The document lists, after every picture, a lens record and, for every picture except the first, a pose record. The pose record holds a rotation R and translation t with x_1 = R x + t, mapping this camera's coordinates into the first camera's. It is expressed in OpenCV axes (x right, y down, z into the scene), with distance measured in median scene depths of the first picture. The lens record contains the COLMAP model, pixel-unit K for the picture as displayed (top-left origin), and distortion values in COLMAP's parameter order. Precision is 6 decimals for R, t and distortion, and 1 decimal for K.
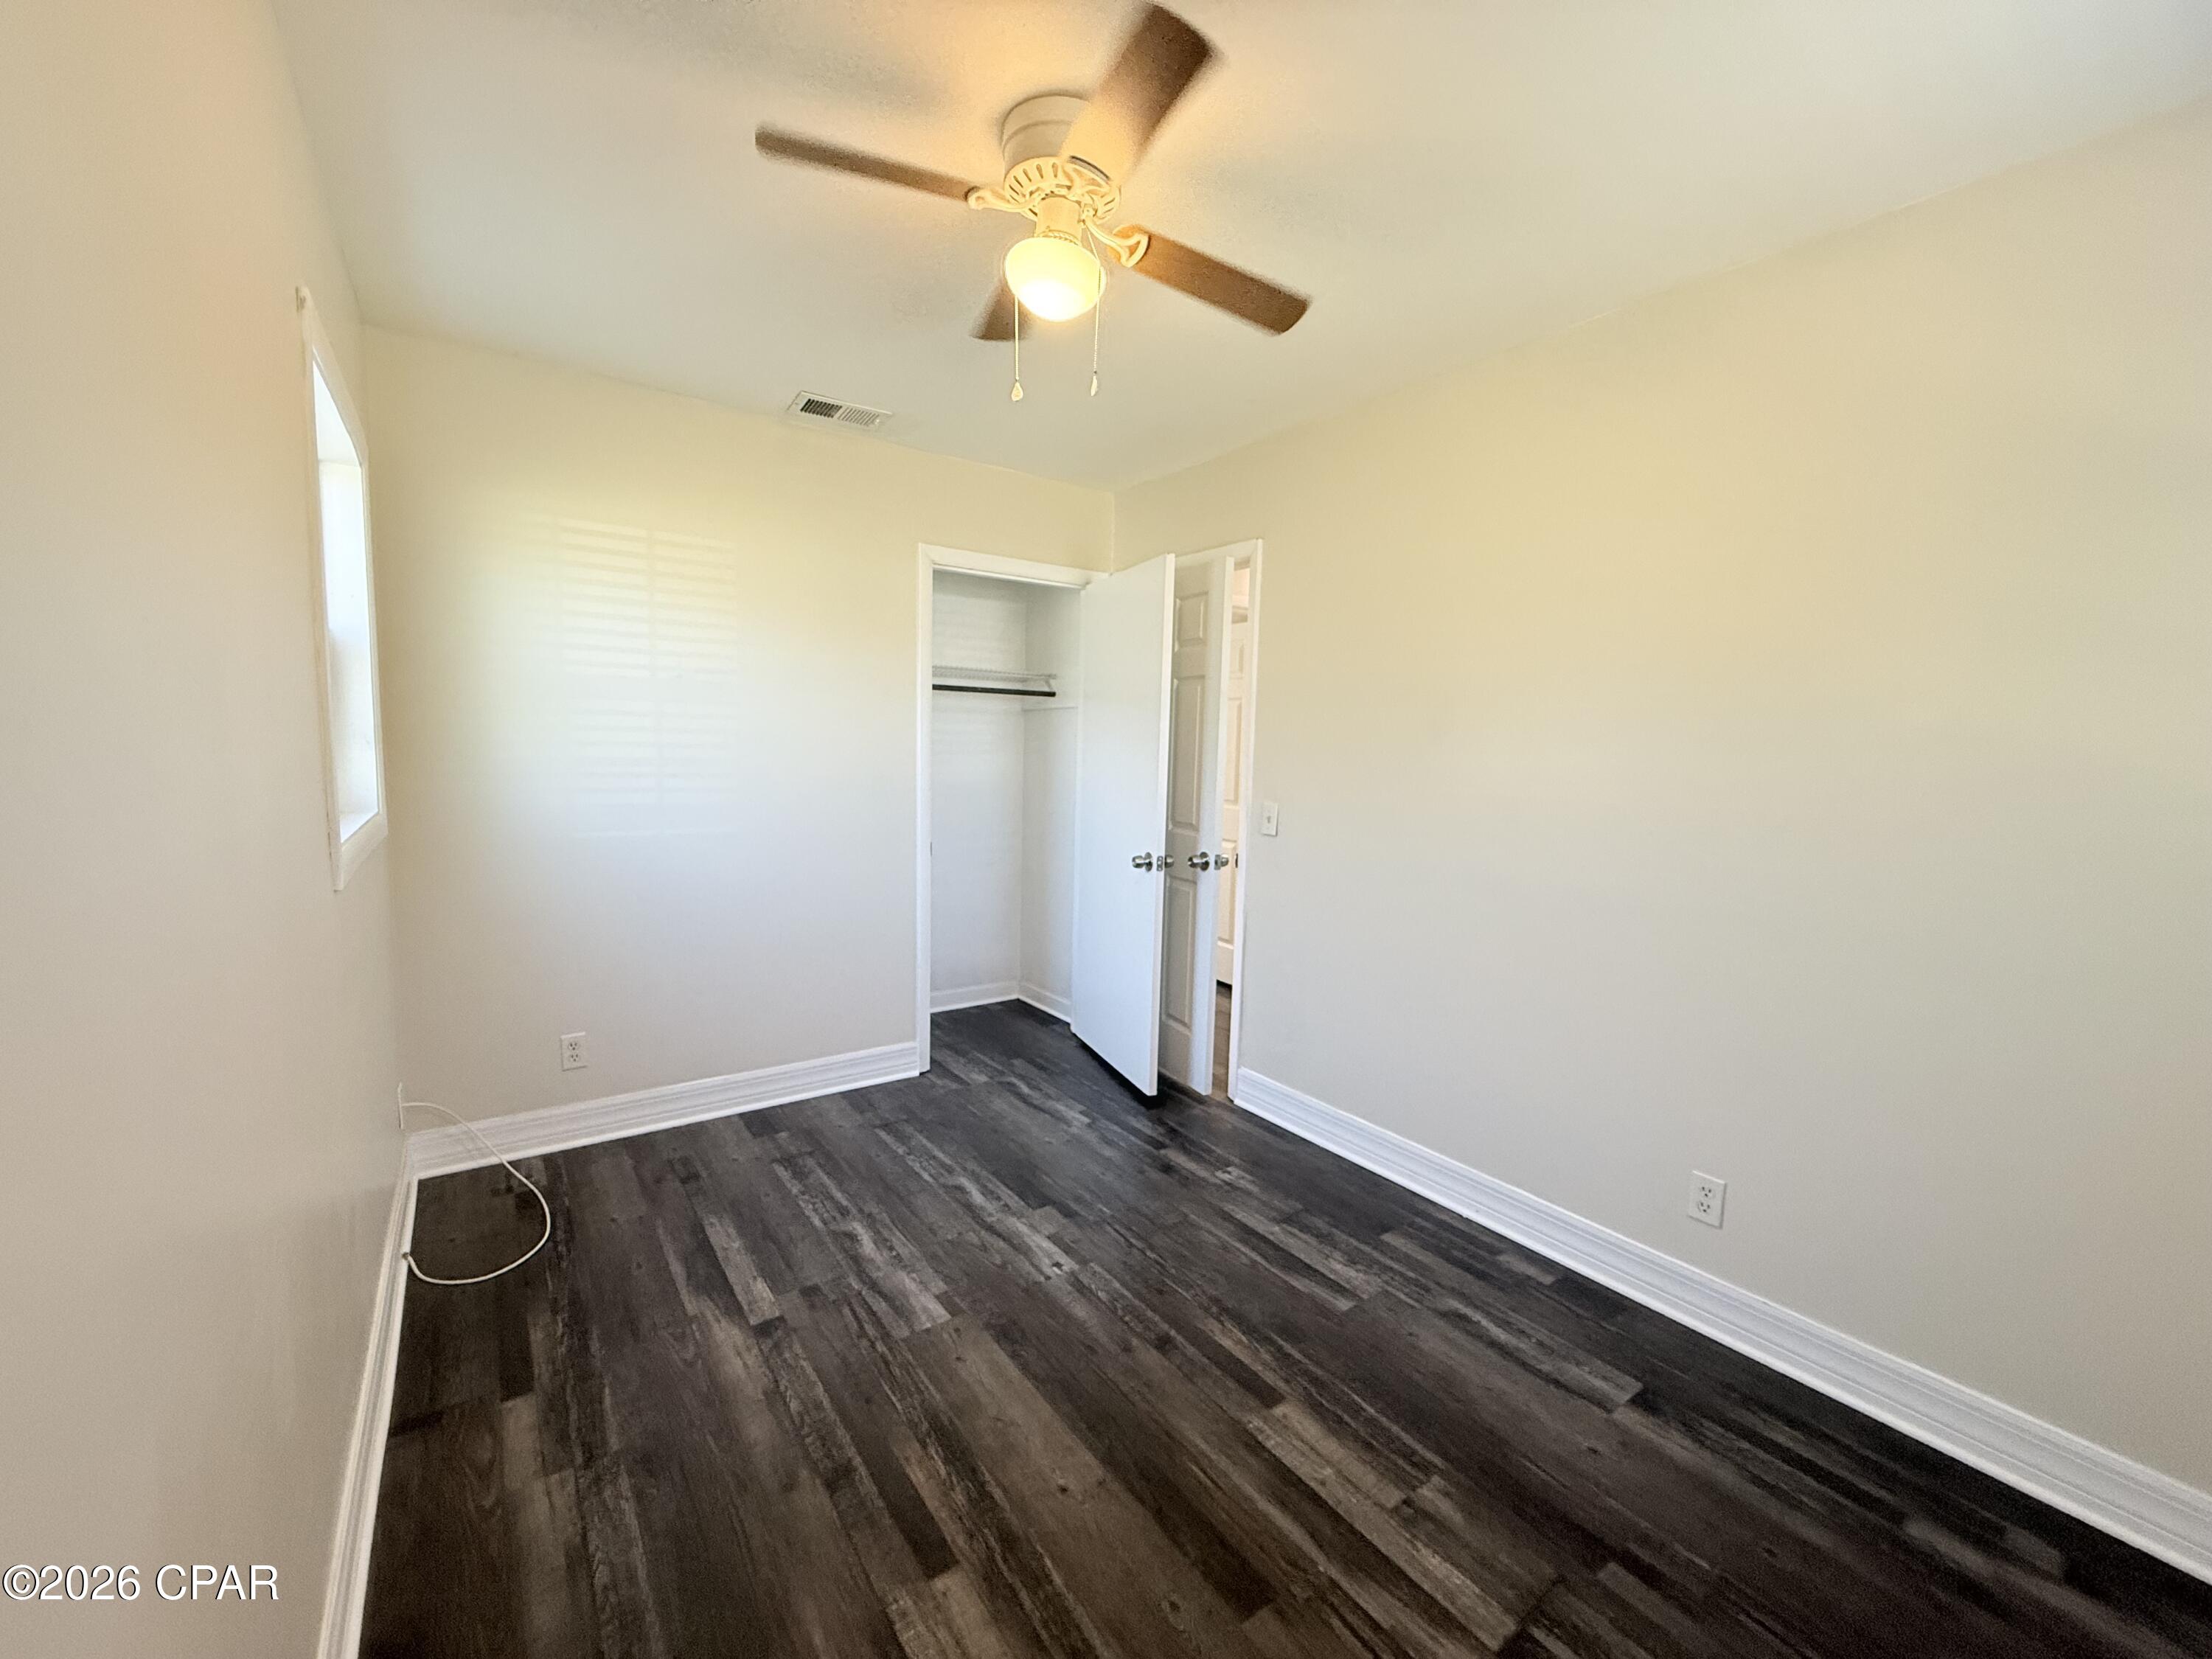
lens RADIAL K [[880.5, 0, 1112.0], [0, 880.5, 823.9], [0, 0, 1]] dist [-0.000140, -0.000722]
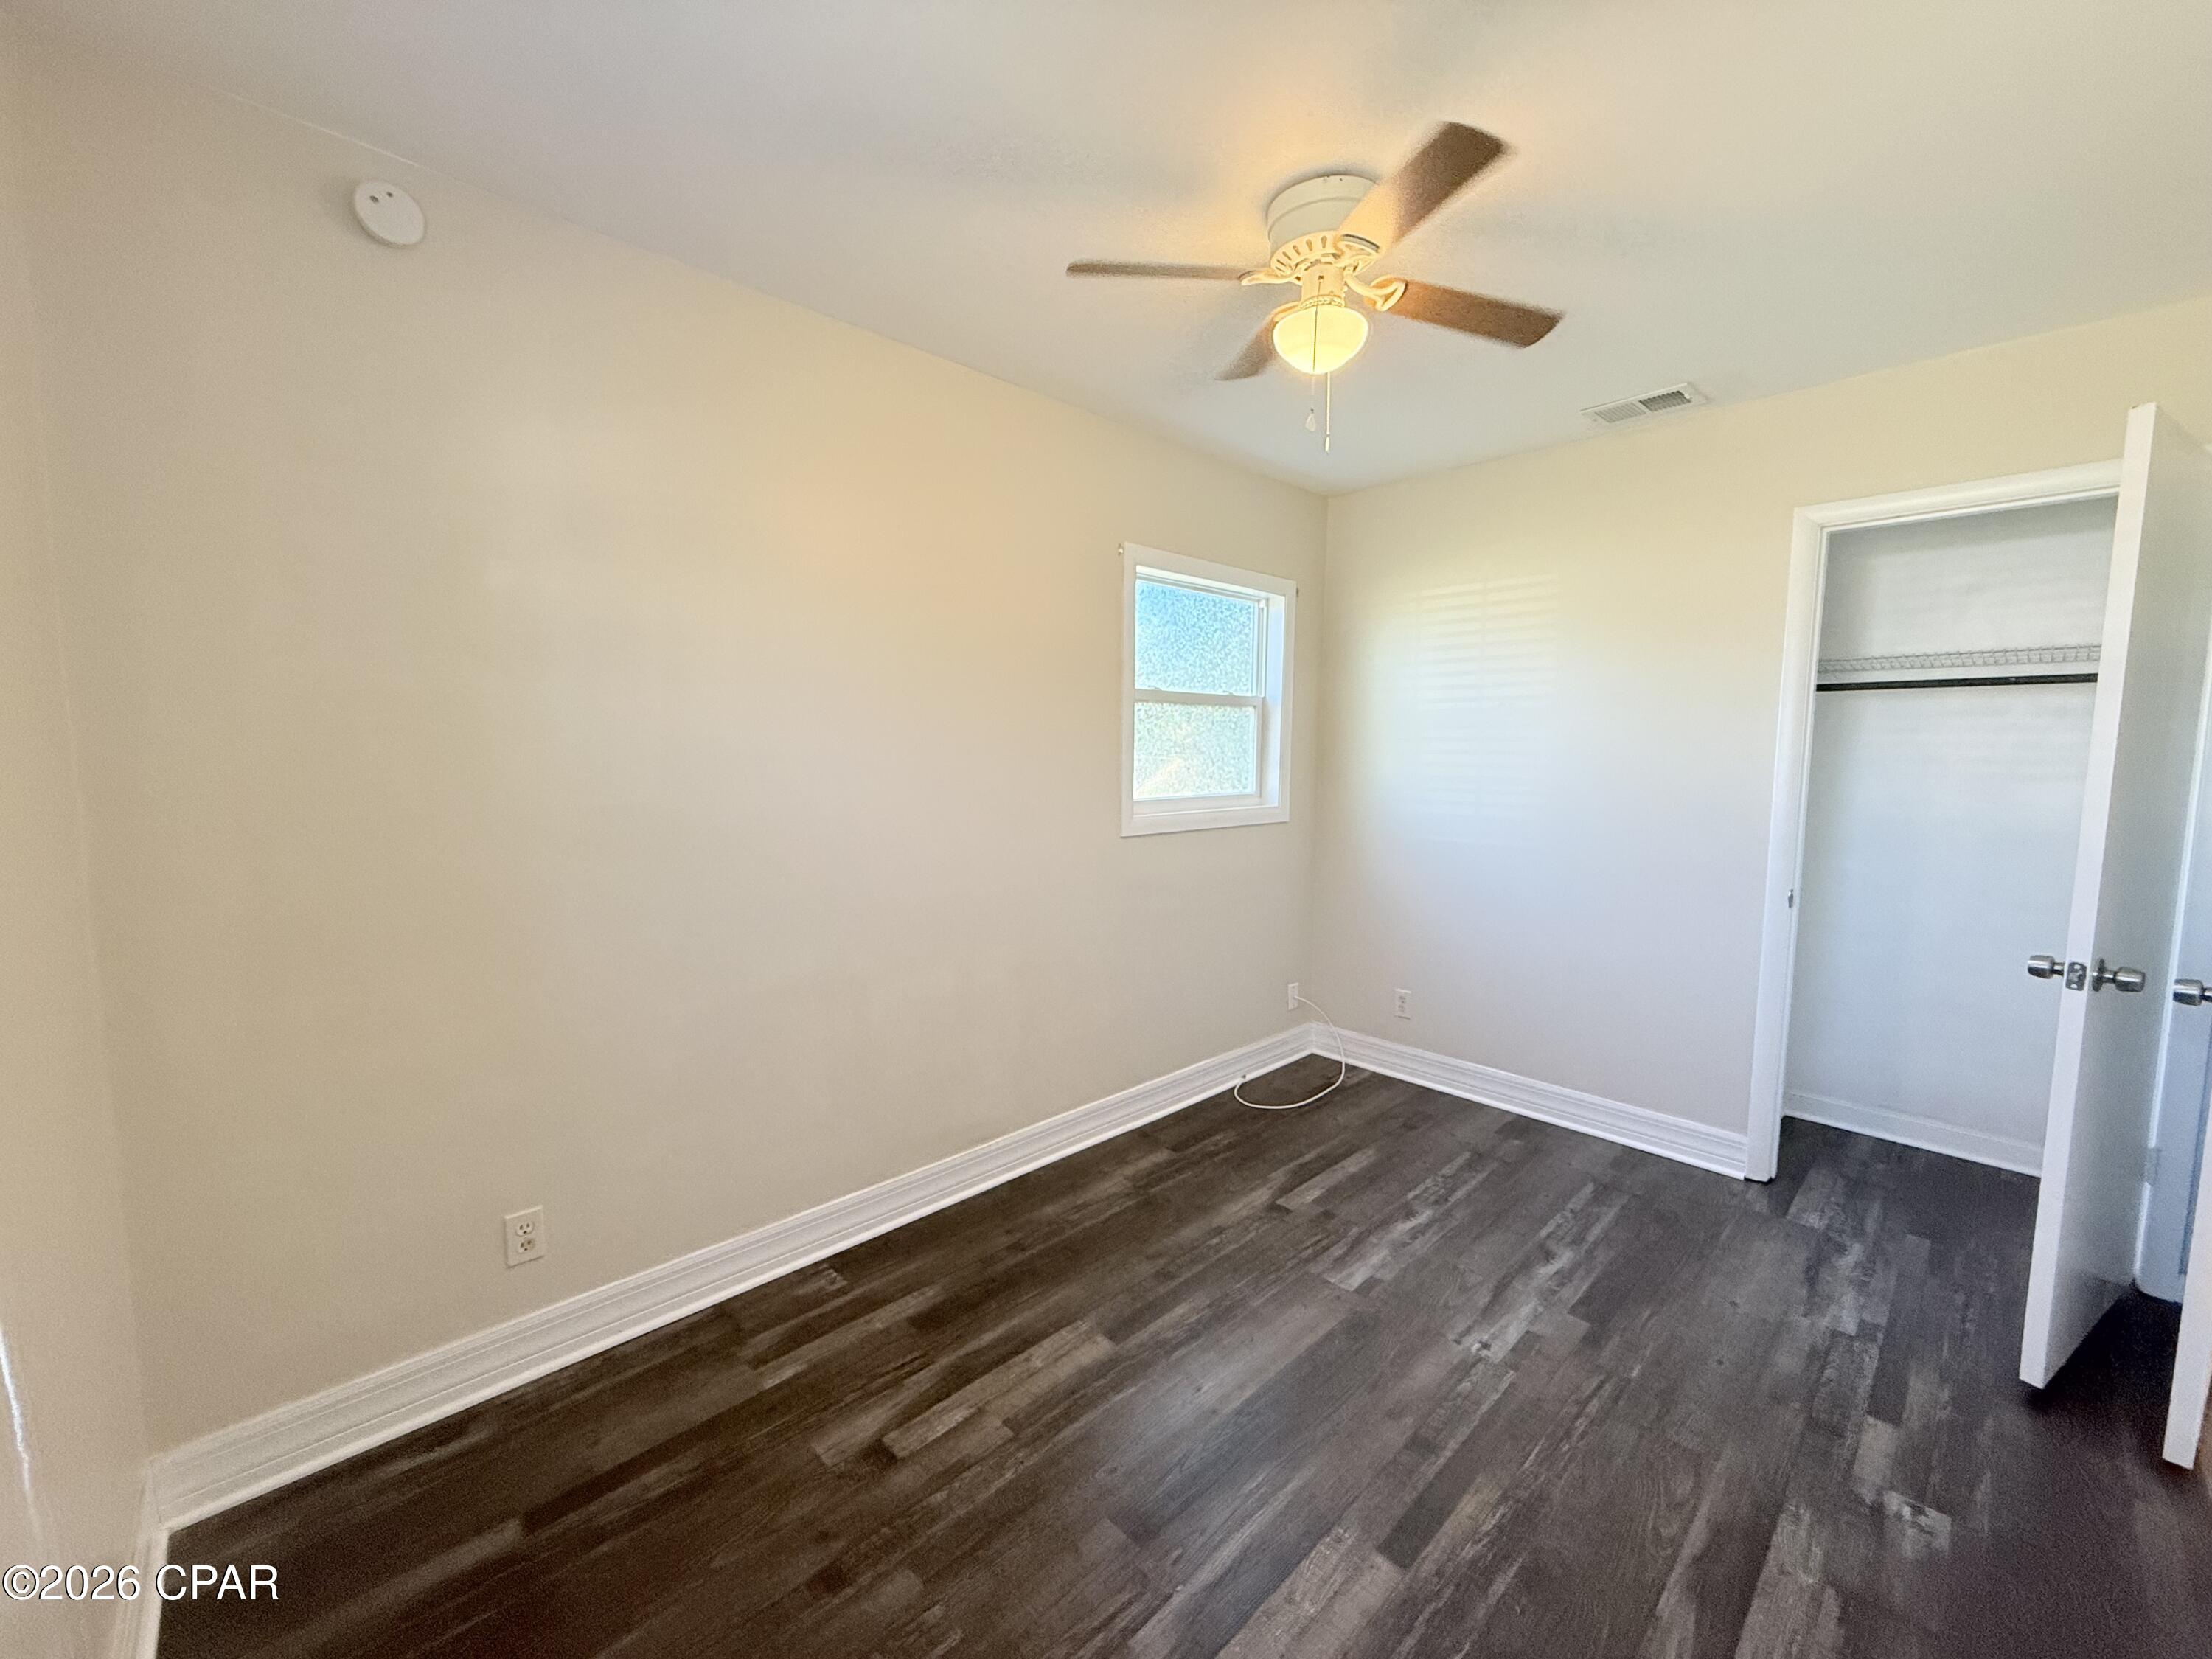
lens RADIAL K [[880.5, 0, 1095.1], [0, 880.5, 834.7], [0, 0, 1]] dist [-0.000140, -0.000722]
pose [[0.134184, 0.071488, -0.988375, 0.717921], [-0.090159, 0.994139, 0.059664, -0.029388], [0.986847, 0.081105, 0.139842, 0.438751]]
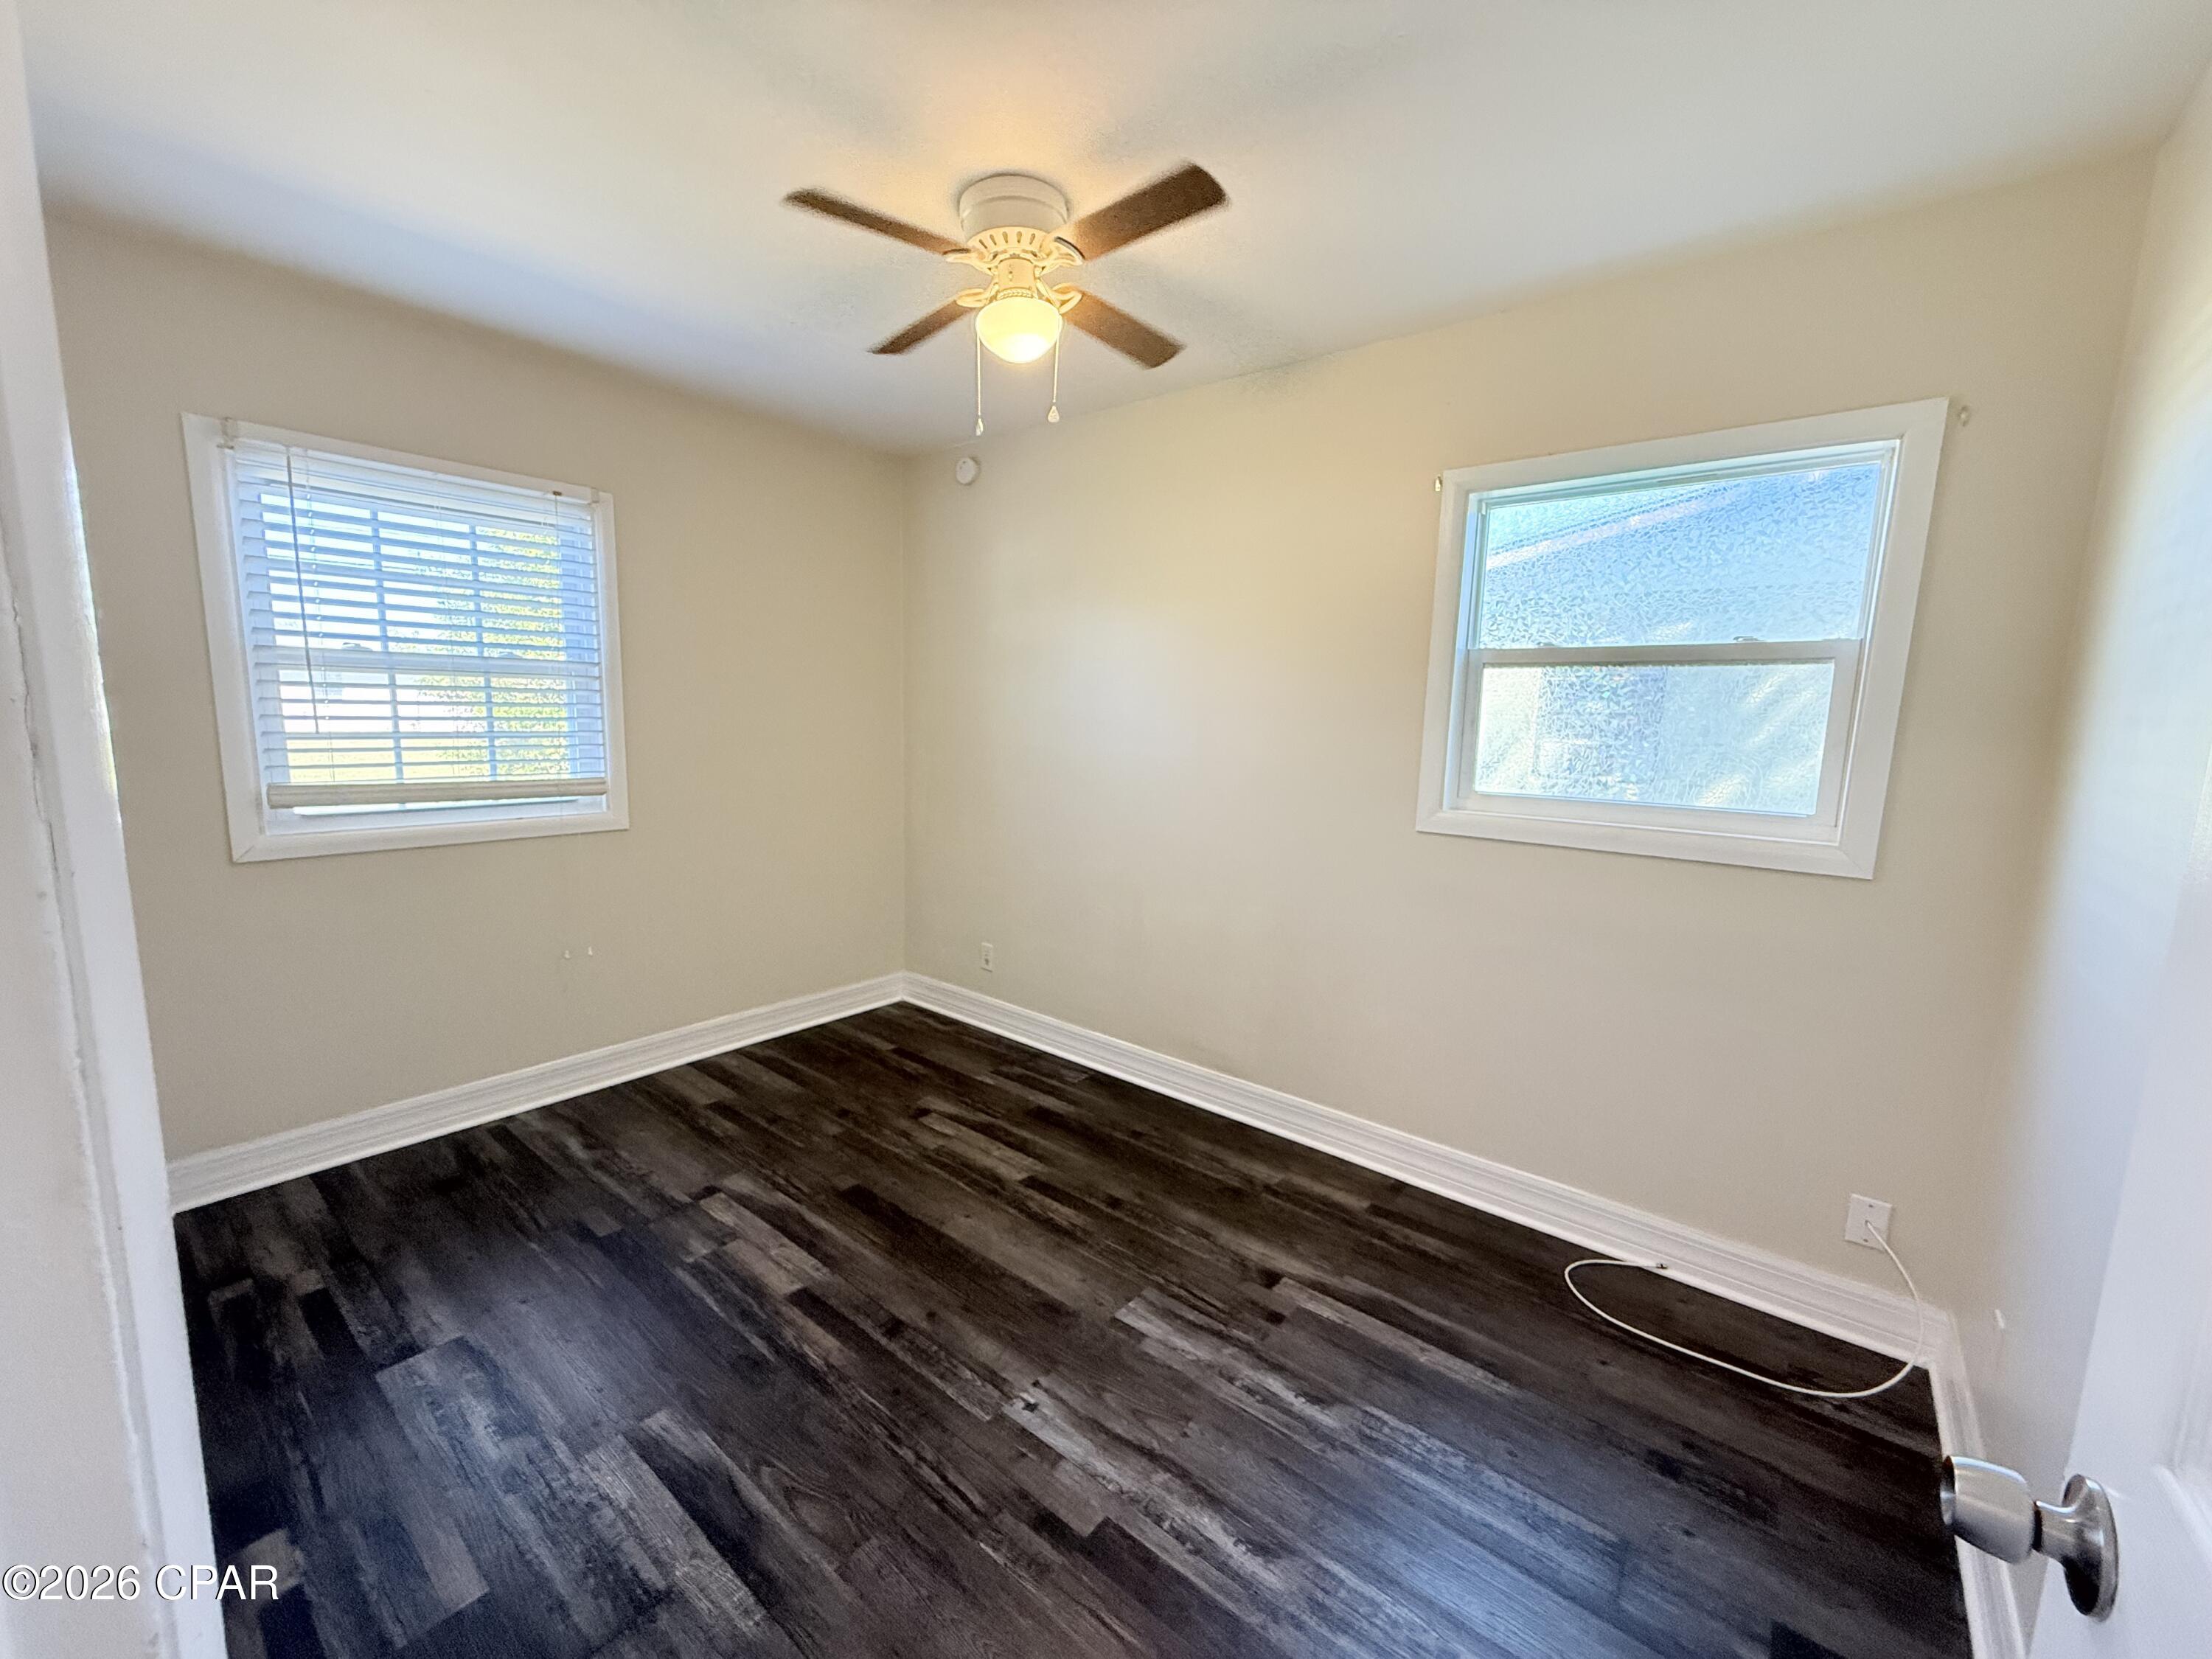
lens RADIAL K [[880.5, 0, 1104.3], [0, 880.5, 836.3], [0, 0, 1]] dist [-0.000140, -0.000722]
pose [[-0.965740, -0.014625, -0.259100, 0.082298], [-0.073850, 0.972619, 0.220360, -0.158280], [0.248782, 0.231945, -0.940377, 1.604686]]
